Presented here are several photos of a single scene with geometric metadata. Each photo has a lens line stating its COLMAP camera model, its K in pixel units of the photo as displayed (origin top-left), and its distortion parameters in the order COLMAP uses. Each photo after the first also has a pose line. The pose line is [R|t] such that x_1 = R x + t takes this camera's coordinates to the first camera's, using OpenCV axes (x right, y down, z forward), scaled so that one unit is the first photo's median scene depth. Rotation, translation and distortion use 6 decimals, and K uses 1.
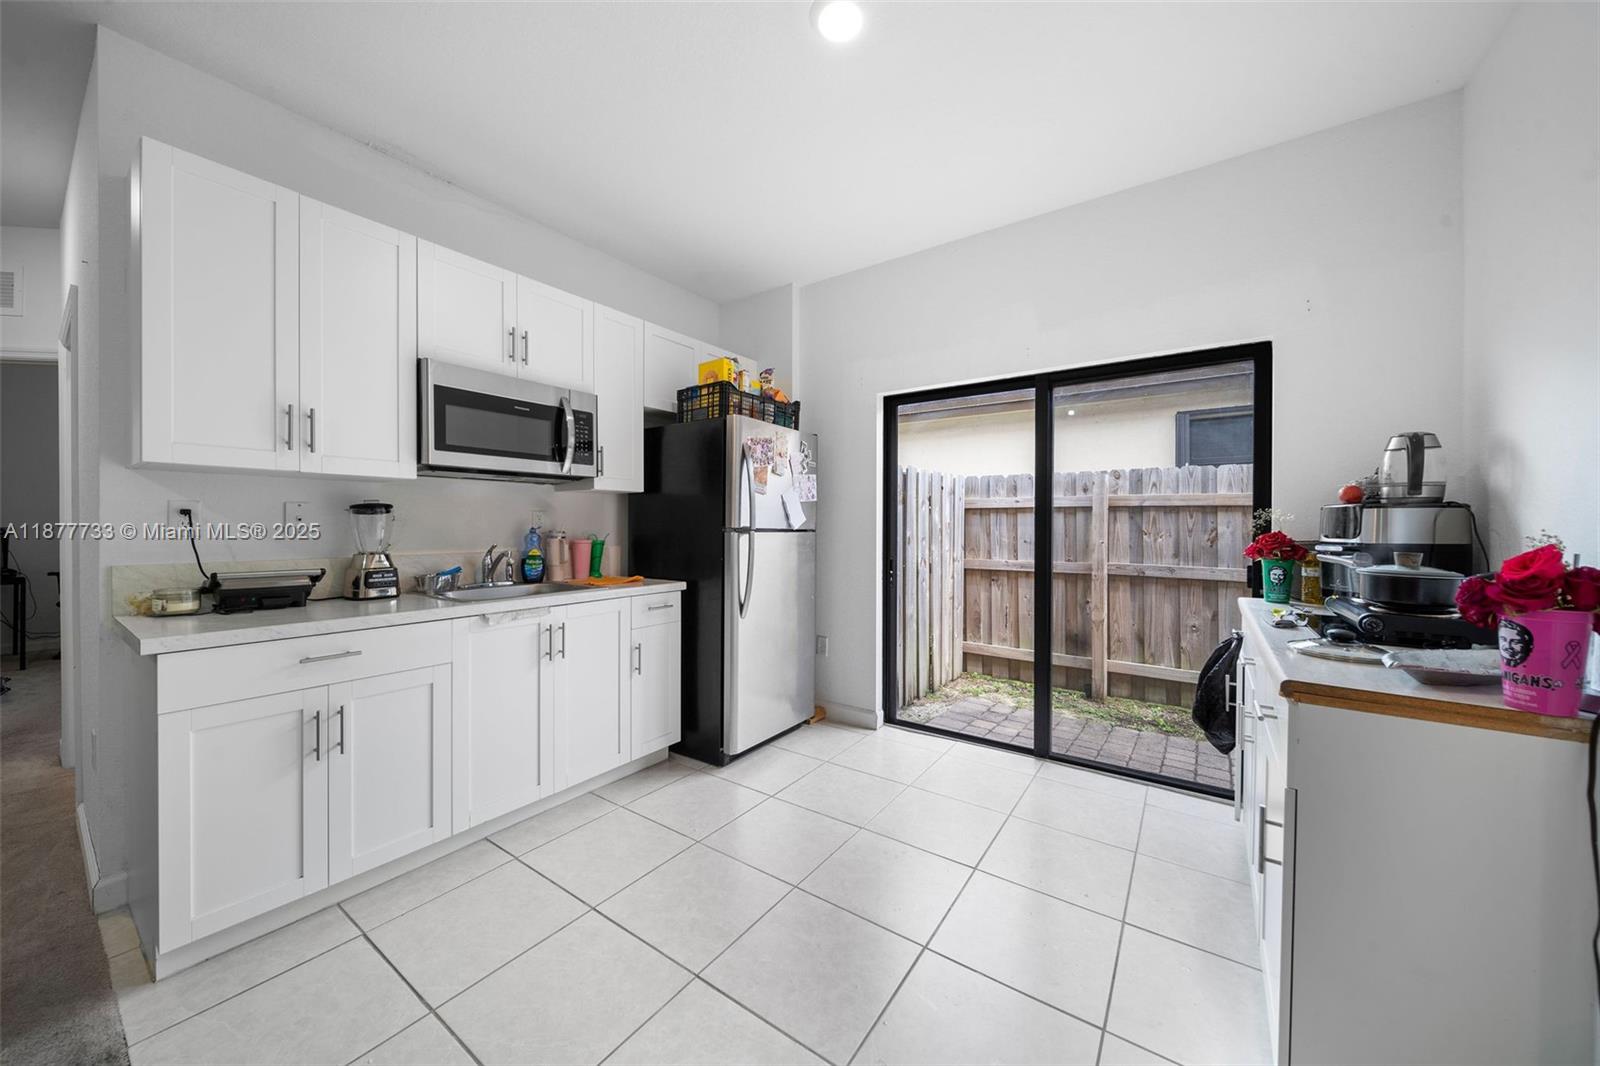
lens RADIAL K [[579.7, 0, 785.4], [0, 579.7, 535.0], [0, 0, 1]] dist [-0.000073, -0.000155]
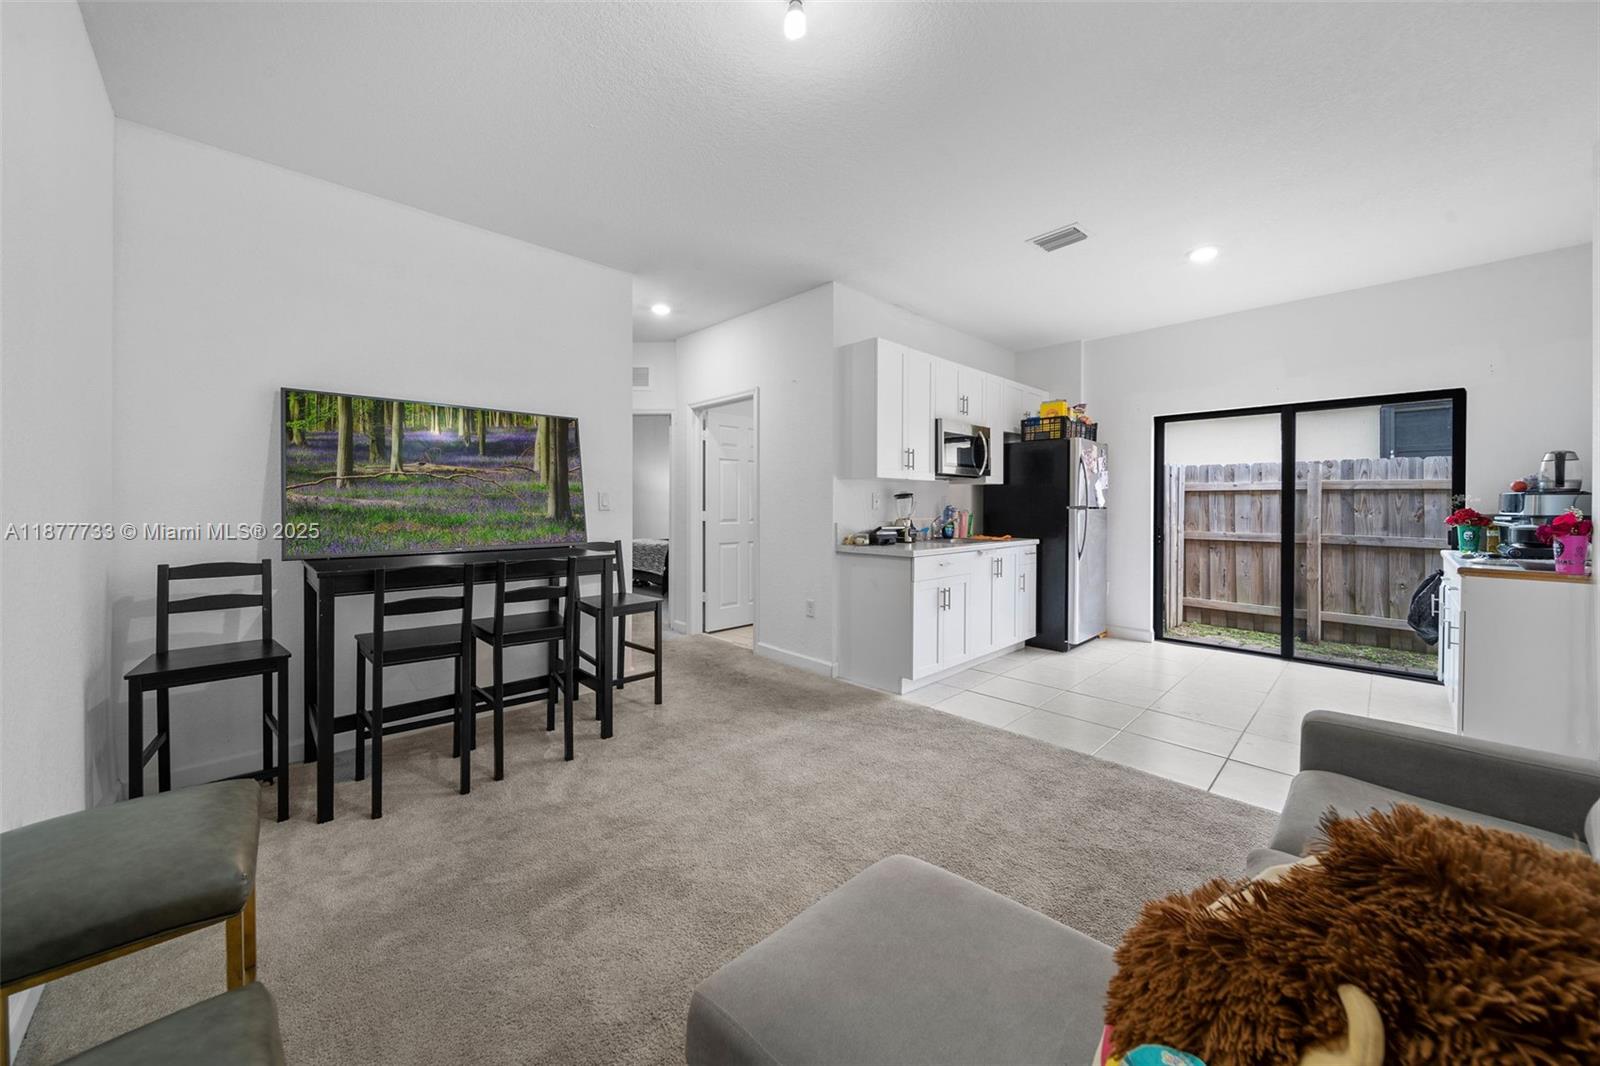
lens RADIAL K [[580.3, 0, 788.4], [0, 580.3, 510.0], [0, 0, 1]] dist [-0.000109, -0.000297]
pose [[0.982252, 0.001782, -0.187560, -0.540560], [-0.003067, 0.999974, -0.006560, 0.011091], [0.187544, 0.007018, 0.982231, -0.716448]]
